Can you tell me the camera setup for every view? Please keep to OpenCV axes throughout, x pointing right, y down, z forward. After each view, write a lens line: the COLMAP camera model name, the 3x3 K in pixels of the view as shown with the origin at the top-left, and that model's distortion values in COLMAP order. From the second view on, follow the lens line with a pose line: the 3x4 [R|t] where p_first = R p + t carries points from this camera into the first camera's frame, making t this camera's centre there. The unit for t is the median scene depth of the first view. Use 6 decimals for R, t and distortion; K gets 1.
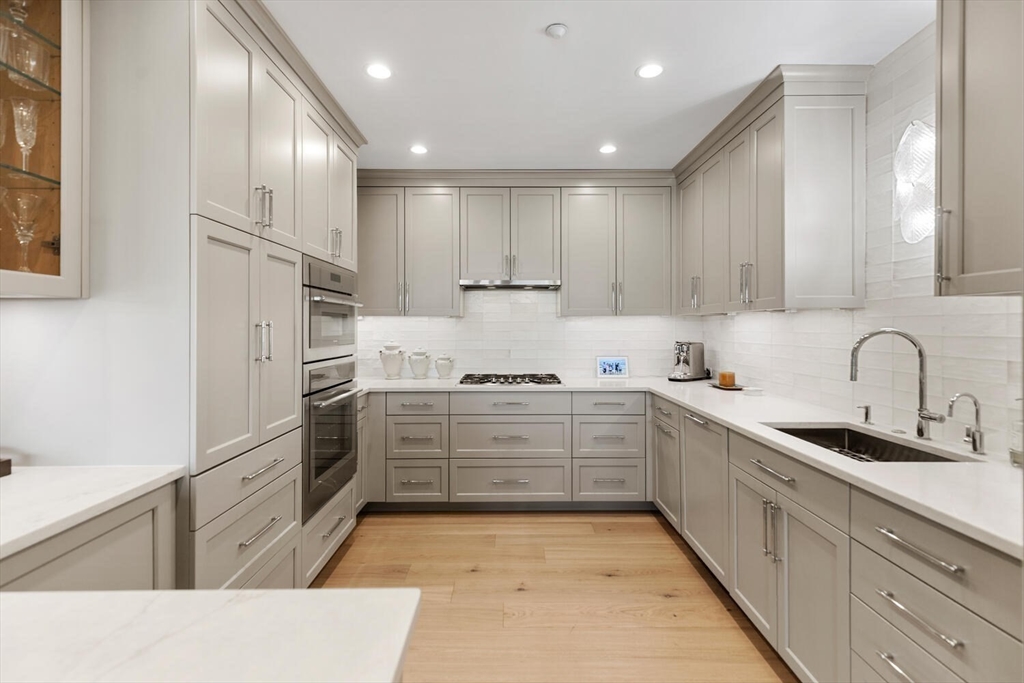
lens RADIAL K [[469.3, 0, 511.3], [0, 469.3, 325.3], [0, 0, 1]] dist [0.001953, 0.000167]
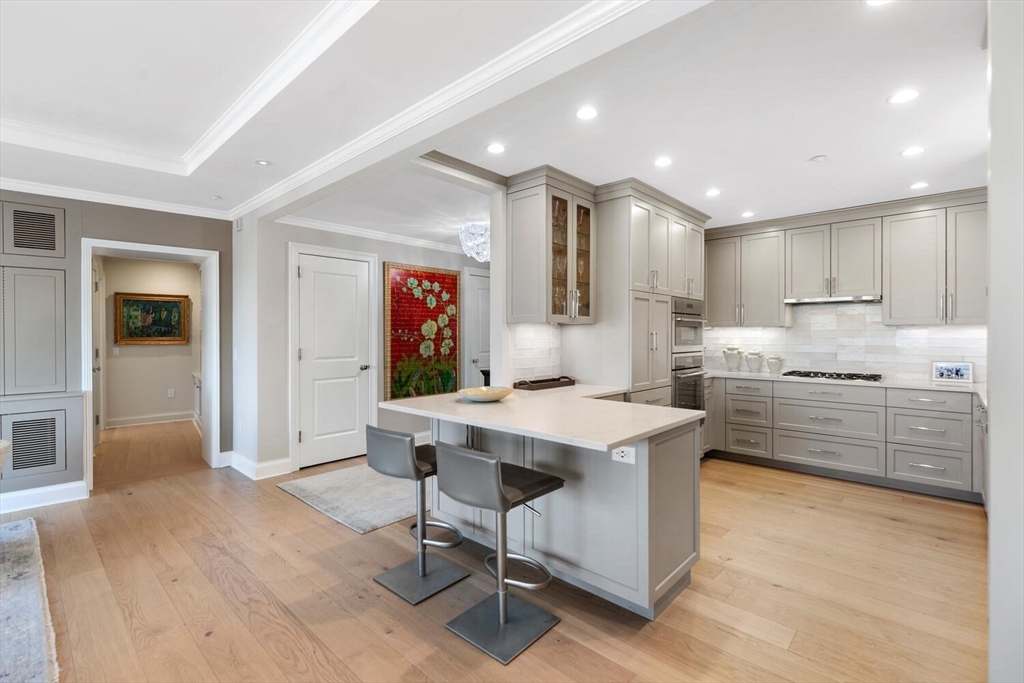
lens RADIAL K [[460.6, 0, 507.7], [0, 460.6, 335.2], [0, 0, 1]] dist [0.002139, -0.000140]
pose [[0.727345, 0.001617, -0.686270, 0.236594], [0.002004, 0.999988, 0.004480, -0.001997], [0.686269, -0.004634, 0.727333, -0.545092]]
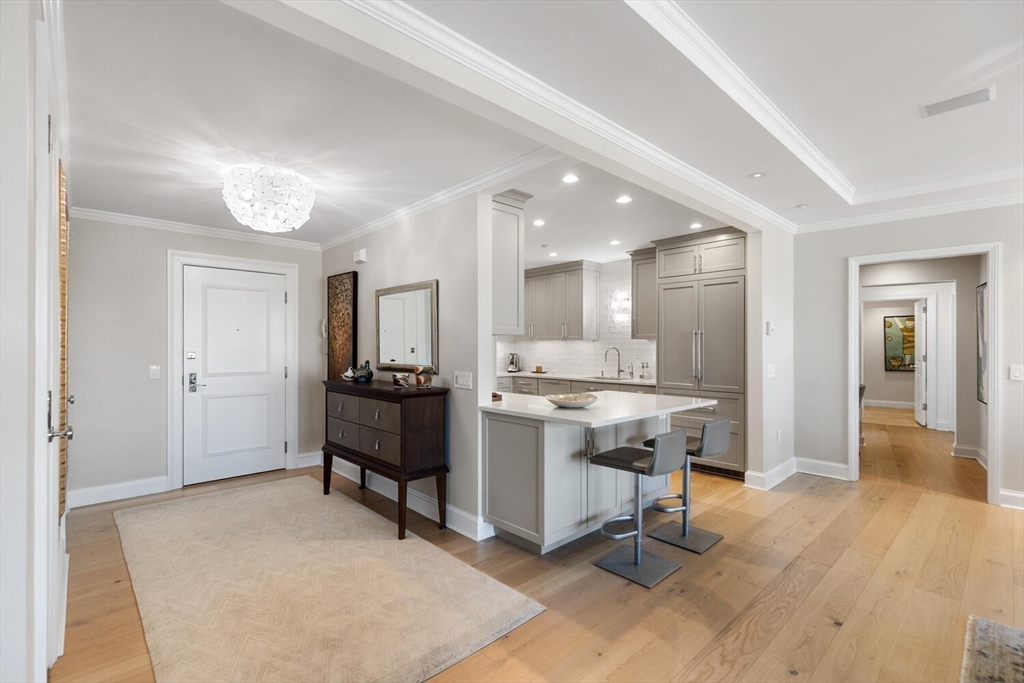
lens RADIAL K [[463.3, 0, 512.0], [0, 463.3, 341.5], [0, 0, 1]] dist [0.001835, 0.000219]
pose [[0.735801, 0.008311, 0.677147, -1.134599], [-0.004101, 0.999961, -0.007816, -0.000736], [-0.677186, 0.002974, 0.735806, -0.559172]]
